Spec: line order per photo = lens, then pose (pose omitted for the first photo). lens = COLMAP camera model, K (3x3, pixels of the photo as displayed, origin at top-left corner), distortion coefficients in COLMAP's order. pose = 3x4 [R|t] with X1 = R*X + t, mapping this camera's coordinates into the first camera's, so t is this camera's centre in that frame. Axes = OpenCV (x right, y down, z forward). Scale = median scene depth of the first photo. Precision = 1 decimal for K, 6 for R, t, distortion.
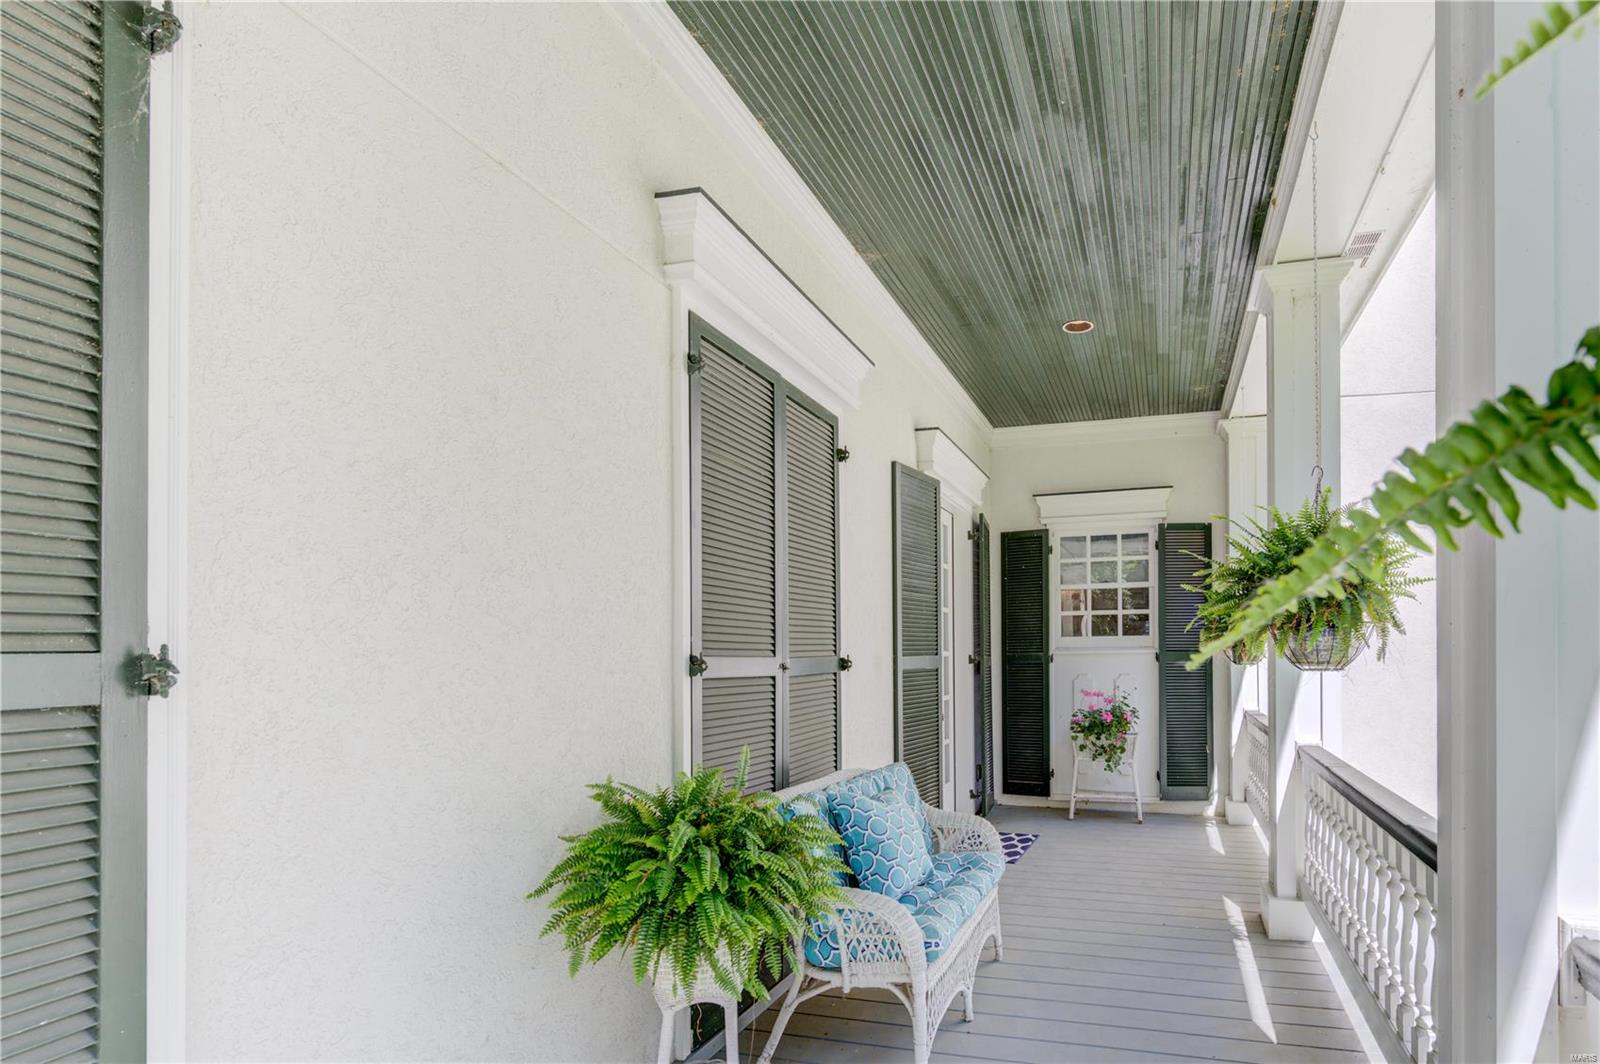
lens RADIAL K [[797.5, 0, 800.3], [0, 797.5, 534.8], [0, 0, 1]] dist [-0.000545, 0.000034]
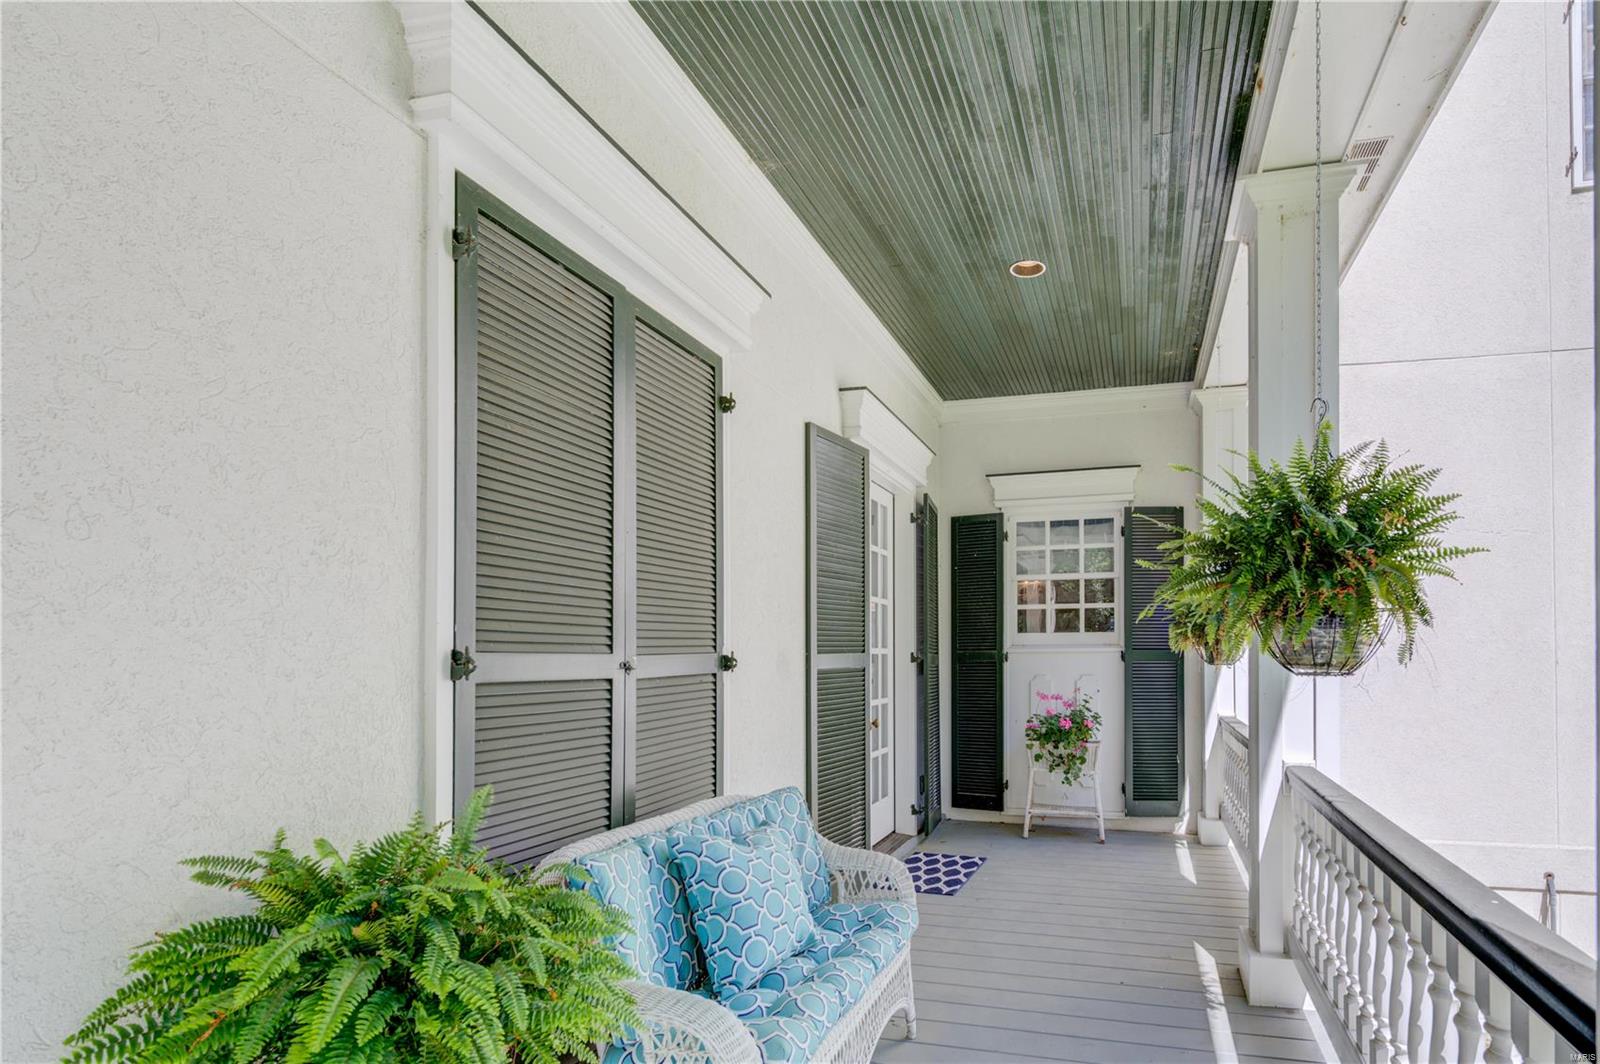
lens RADIAL K [[770.5, 0, 799.7], [0, 770.5, 531.7], [0, 0, 1]] dist [0.000042, -0.000043]
pose [[0.999922, 0.006481, 0.010655, 0.104349], [-0.006420, 0.999963, -0.005717, 0.029144], [-0.010692, 0.005648, 0.999927, 0.191980]]
